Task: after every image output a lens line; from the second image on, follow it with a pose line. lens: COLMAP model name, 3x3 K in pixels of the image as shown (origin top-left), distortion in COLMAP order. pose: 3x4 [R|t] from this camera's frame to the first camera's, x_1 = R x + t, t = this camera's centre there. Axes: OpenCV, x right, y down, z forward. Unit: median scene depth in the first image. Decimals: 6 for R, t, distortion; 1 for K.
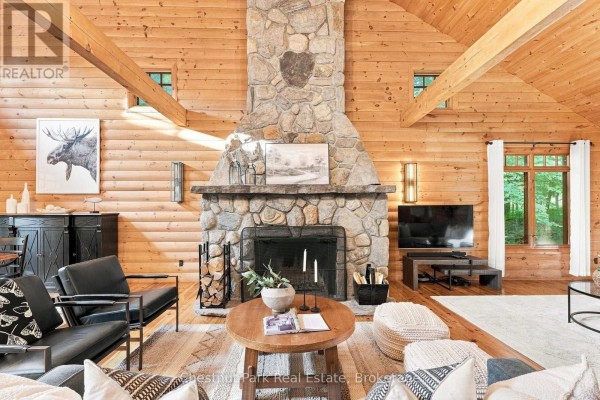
lens RADIAL K [[273.6, 0, 313.3], [0, 273.6, 209.3], [0, 0, 1]] dist [-0.000851, 0.000529]
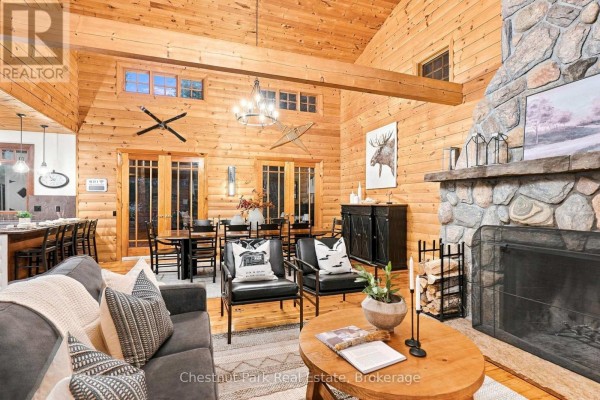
lens RADIAL K [[299.8, 0, 302.0], [0, 299.8, 201.1], [0, 0, 1]] dist [-0.002431, -0.000855]
pose [[0.292917, -0.002135, -0.956135, 0.348919], [-0.001827, 0.999994, -0.002792, 0.006472], [0.956136, 0.002565, 0.292912, 0.303908]]
